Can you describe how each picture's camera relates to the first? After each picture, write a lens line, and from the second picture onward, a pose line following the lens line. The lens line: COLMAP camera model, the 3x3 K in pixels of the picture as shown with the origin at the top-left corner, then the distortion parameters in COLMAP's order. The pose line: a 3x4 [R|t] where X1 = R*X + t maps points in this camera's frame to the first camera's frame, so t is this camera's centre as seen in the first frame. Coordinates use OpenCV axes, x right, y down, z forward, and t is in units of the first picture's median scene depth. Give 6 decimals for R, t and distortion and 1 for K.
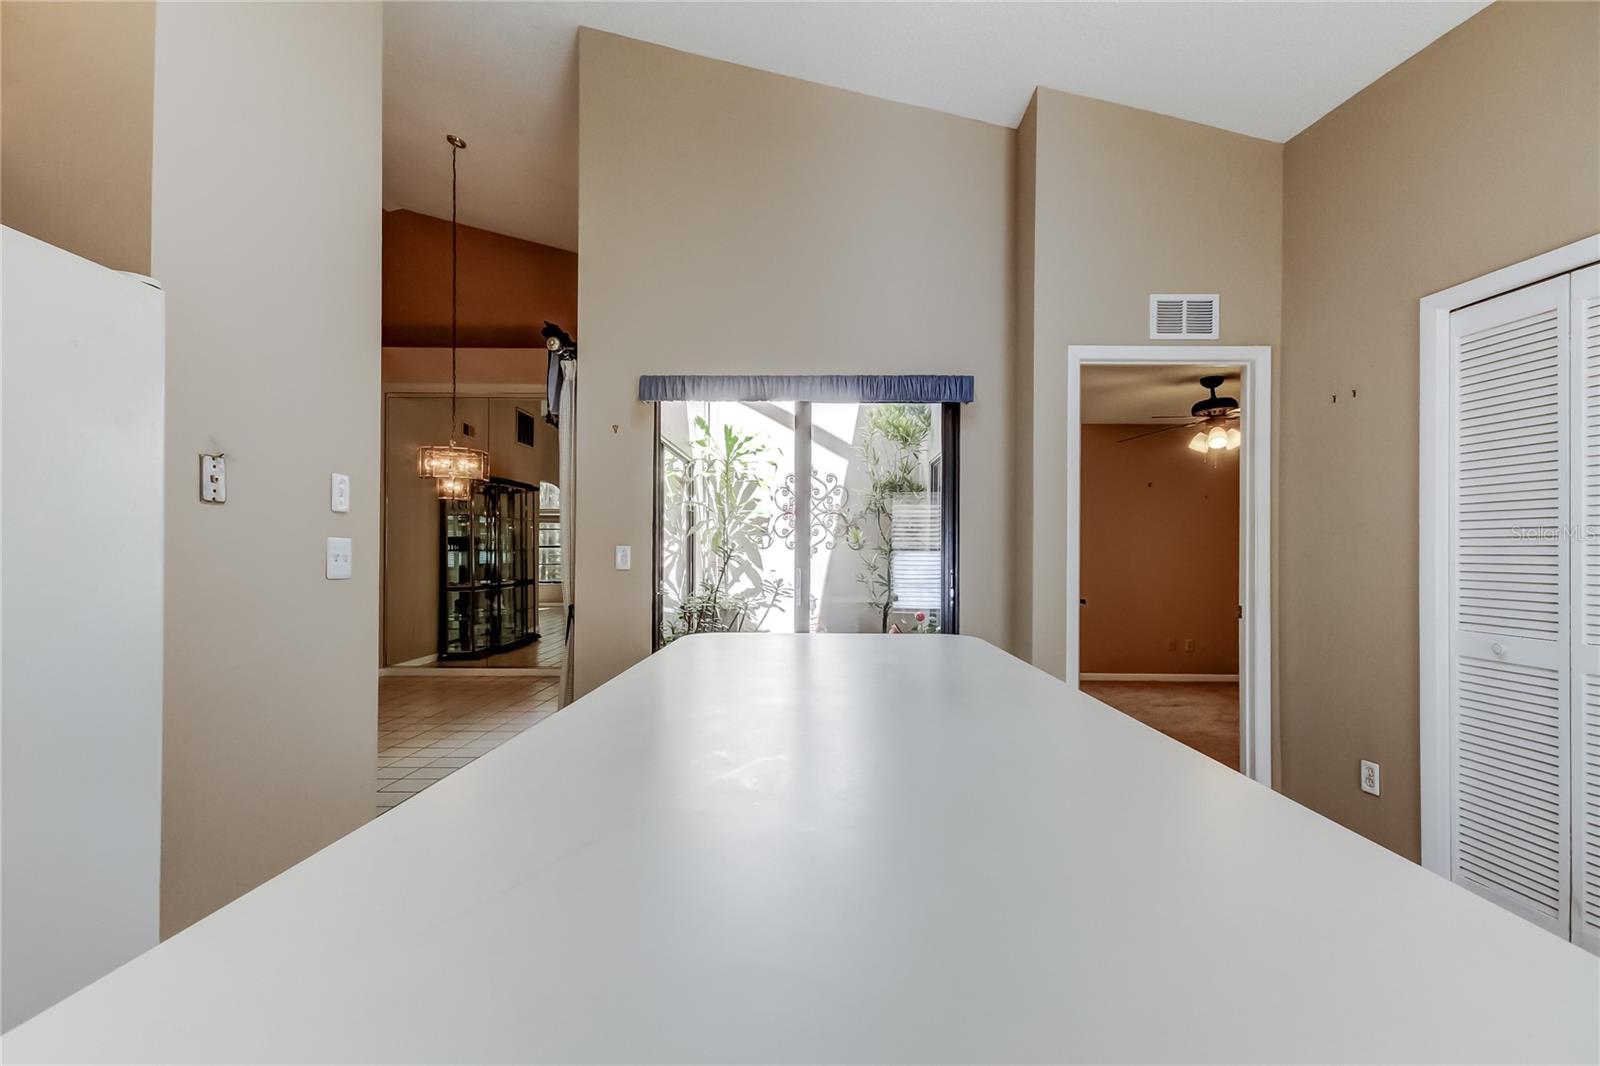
lens RADIAL K [[749.4, 0, 809.9], [0, 749.4, 547.7], [0, 0, 1]] dist [0.026663, -0.002839]
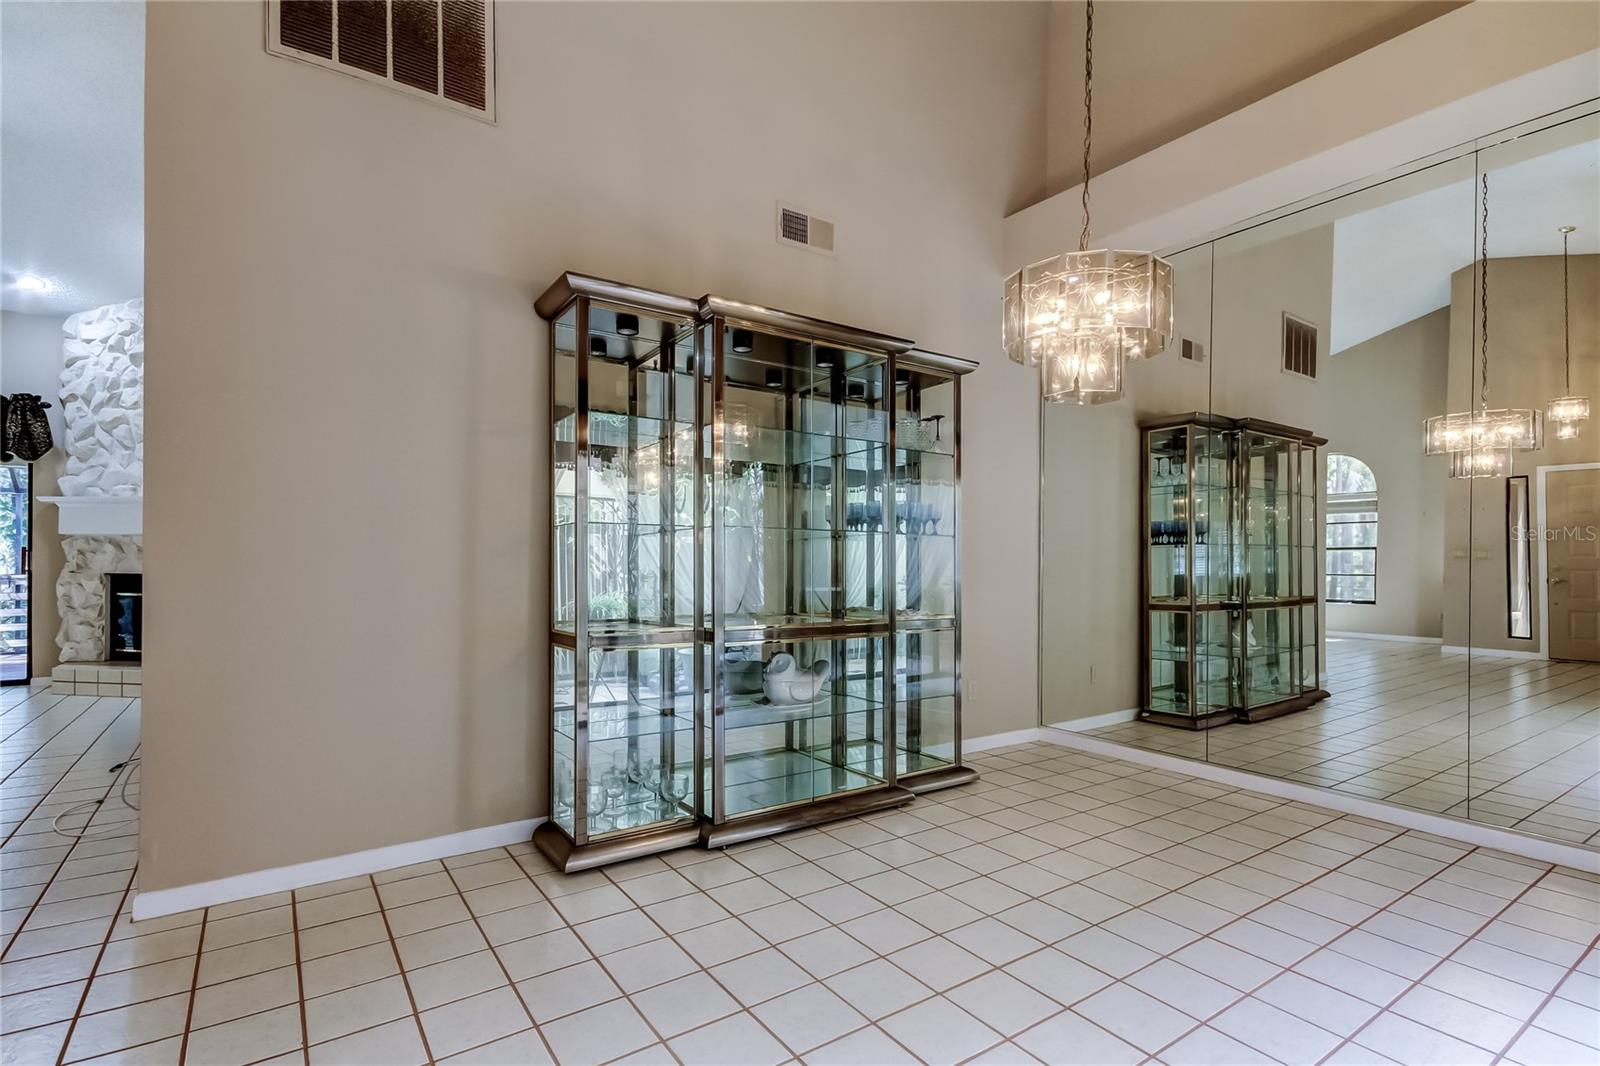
lens RADIAL K [[749.4, 0, 754.8], [0, 749.4, 562.6], [0, 0, 1]] dist [0.026663, -0.002839]
pose [[0.548551, 0.002480, -0.836113, -0.115720], [0.002729, 0.999985, 0.004757, 0.012425], [0.836112, -0.004892, 0.548536, 0.322072]]
